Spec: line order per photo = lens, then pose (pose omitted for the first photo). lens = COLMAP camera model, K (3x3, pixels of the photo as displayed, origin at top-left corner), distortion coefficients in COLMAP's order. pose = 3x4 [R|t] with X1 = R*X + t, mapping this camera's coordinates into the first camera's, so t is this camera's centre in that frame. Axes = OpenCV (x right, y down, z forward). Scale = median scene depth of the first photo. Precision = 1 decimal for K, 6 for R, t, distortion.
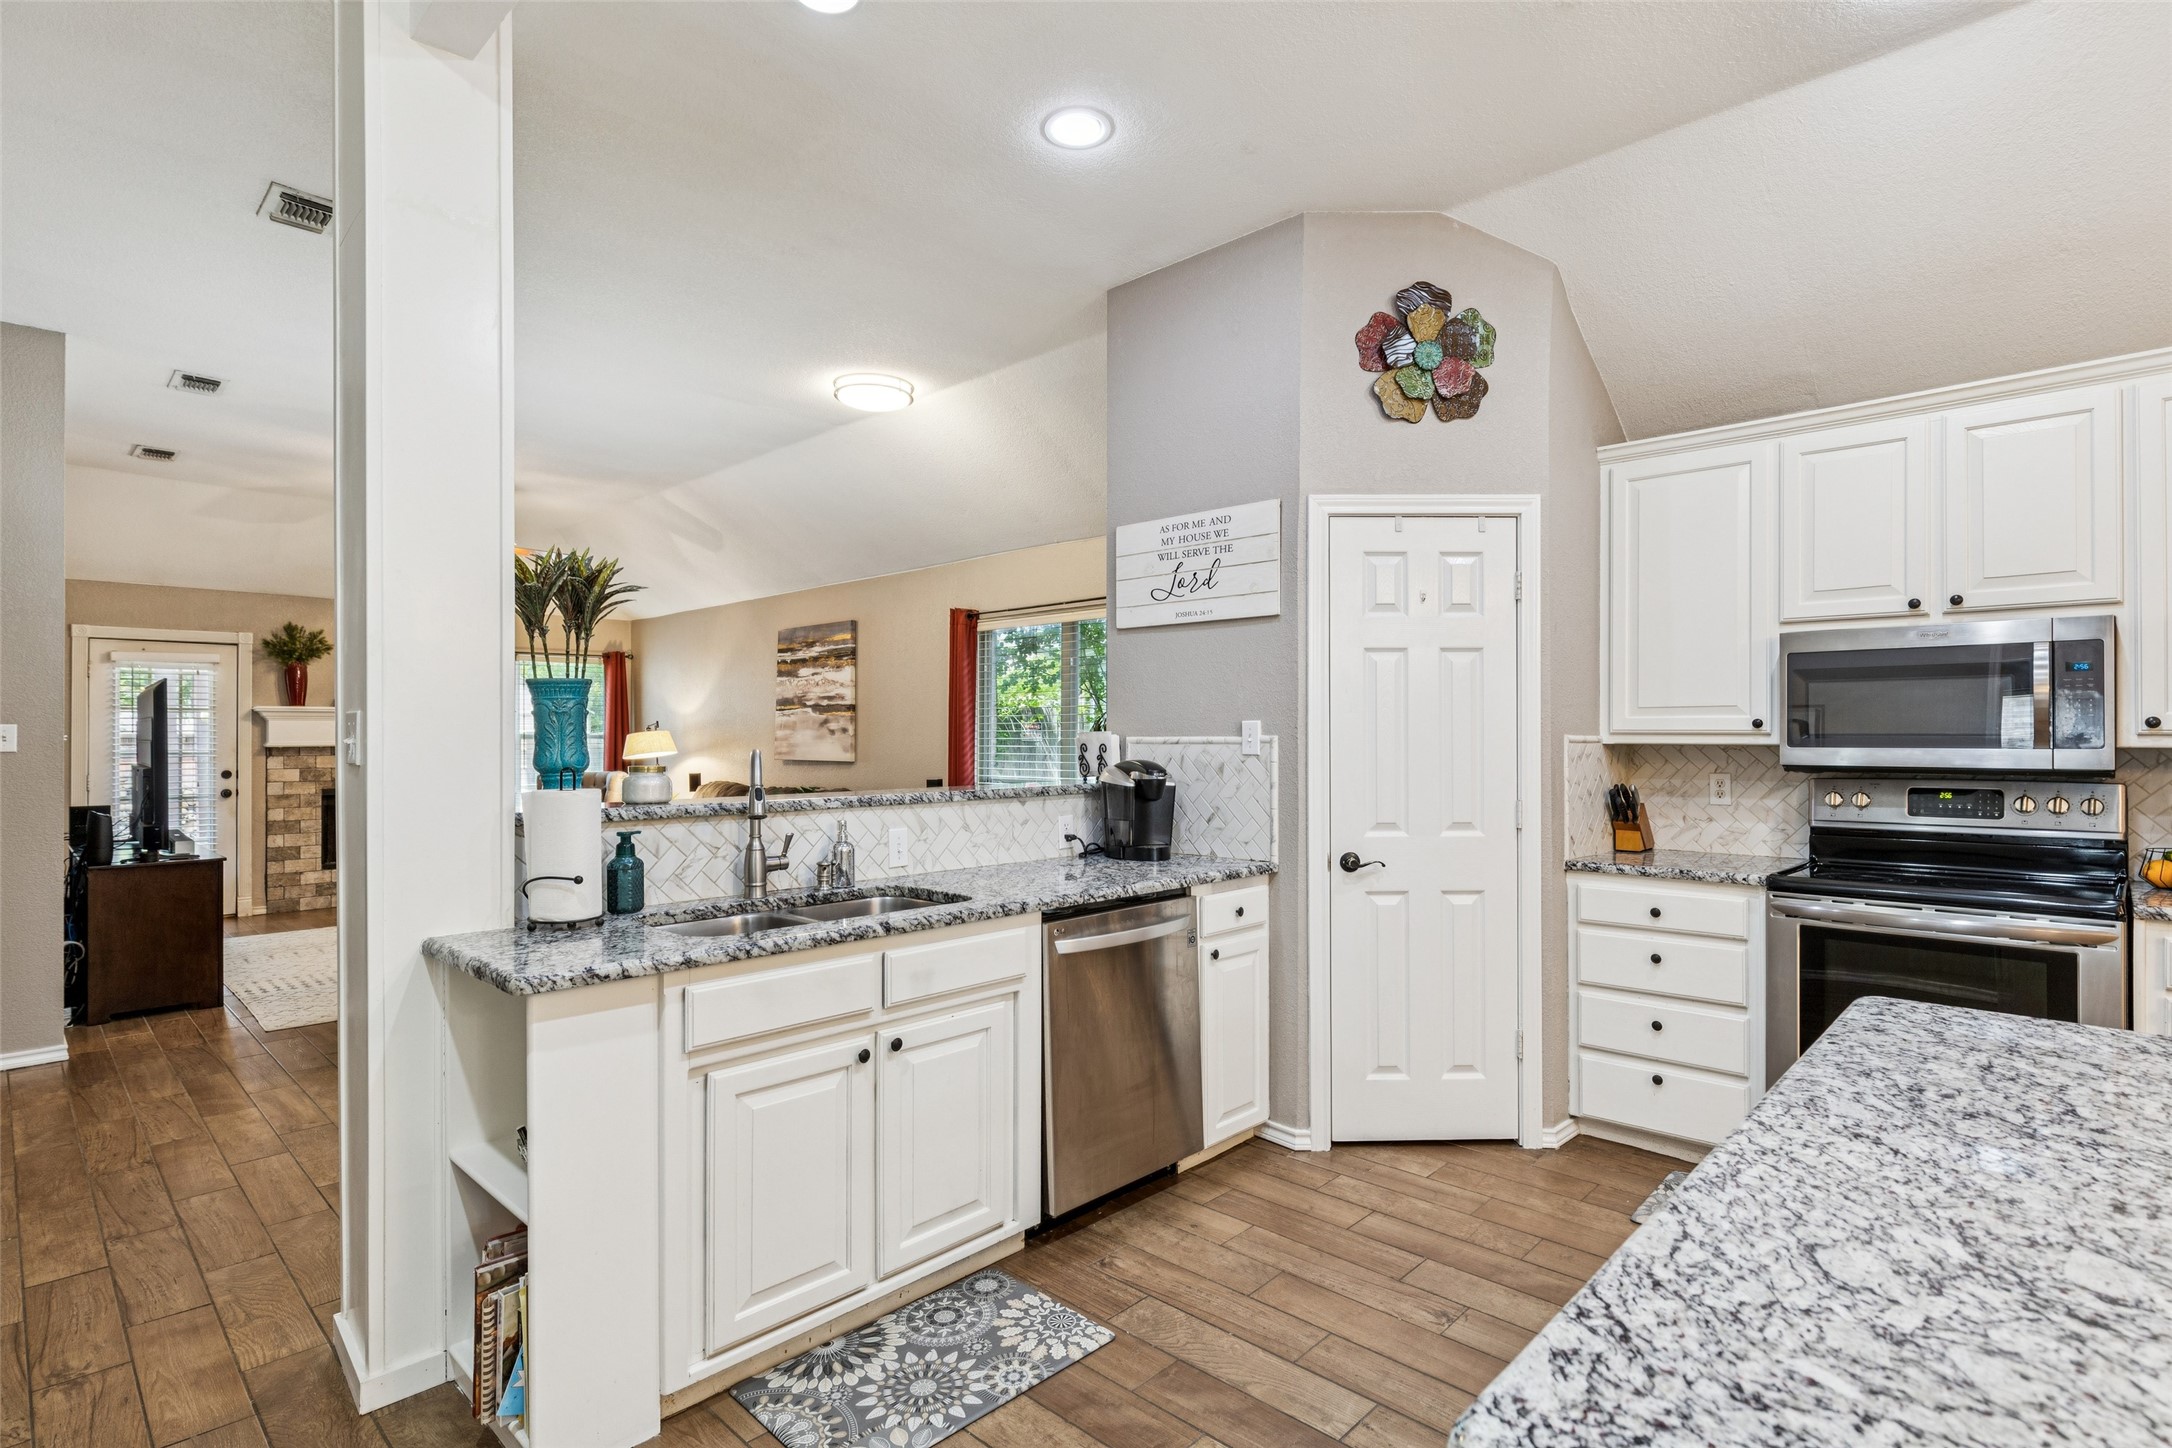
lens RADIAL K [[1053.0, 0, 1098.0], [0, 1053.0, 732.8], [0, 0, 1]] dist [-0.003387, -0.000809]
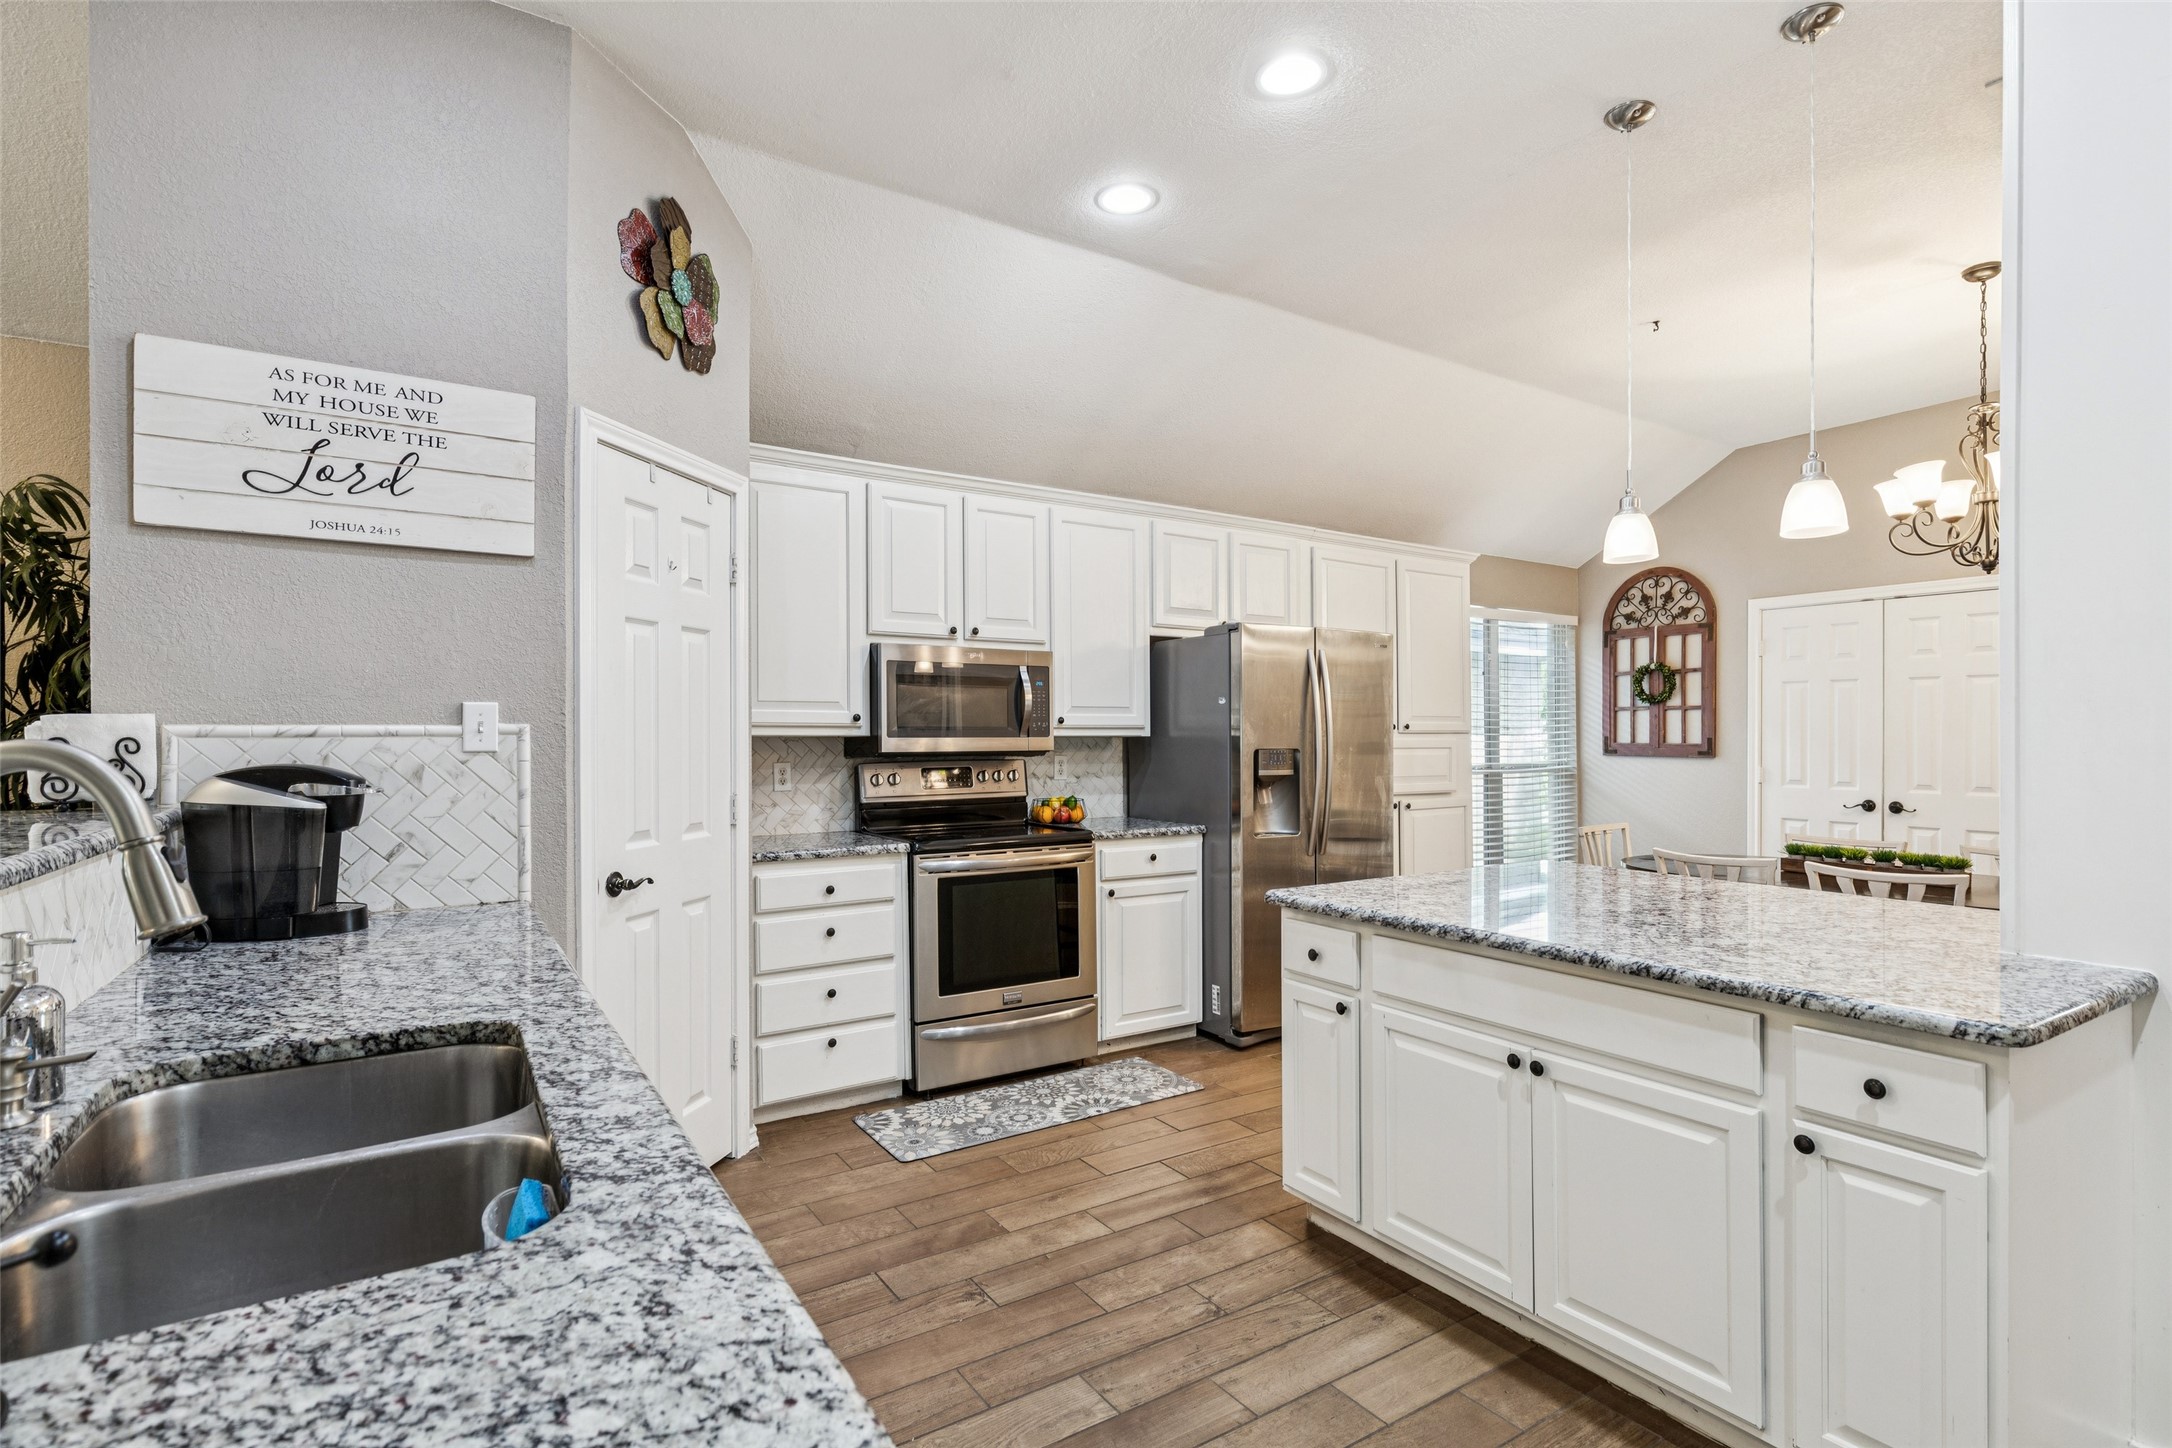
lens RADIAL K [[1053.0, 0, 1098.0], [0, 1053.0, 732.8], [0, 0, 1]] dist [-0.003387, -0.000809]
pose [[0.225198, 0.002014, 0.974311, -0.336408], [-0.001076, 0.999998, -0.001818, 0.007187], [-0.974313, -0.000639, 0.225199, 0.347149]]
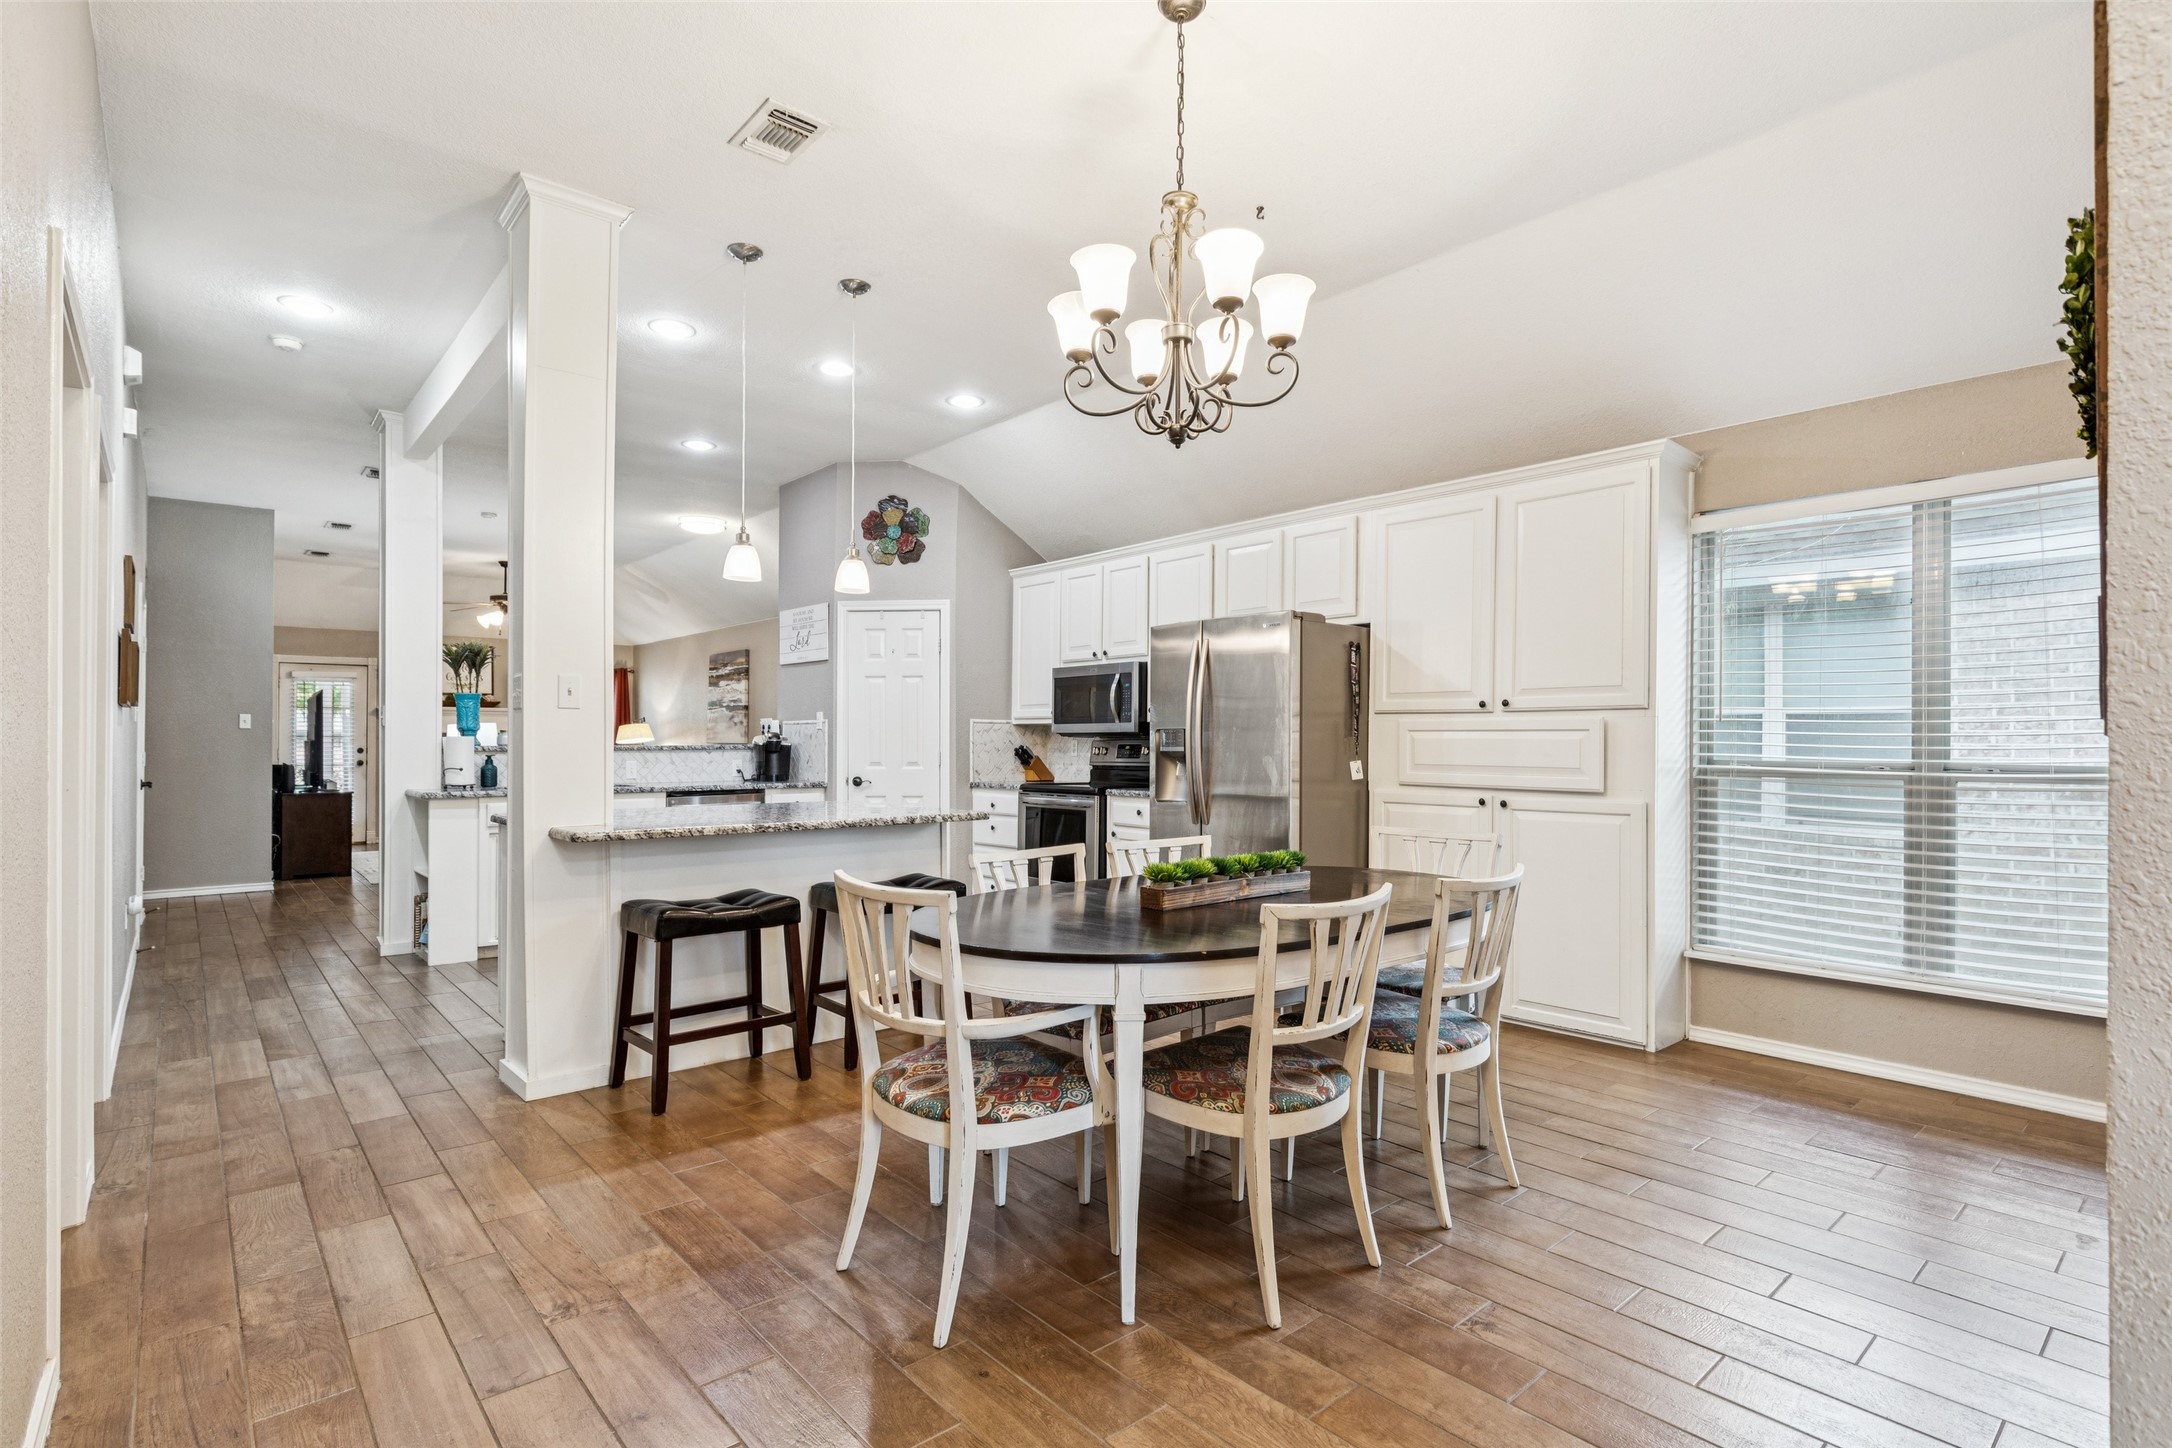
lens RADIAL K [[1053.0, 0, 1098.0], [0, 1053.0, 732.8], [0, 0, 1]] dist [-0.003387, -0.000809]
pose [[0.995341, 0.002051, -0.096399, 0.668153], [-0.002352, 0.999993, -0.003006, 0.025365], [0.096393, 0.003218, 0.995338, -0.728962]]
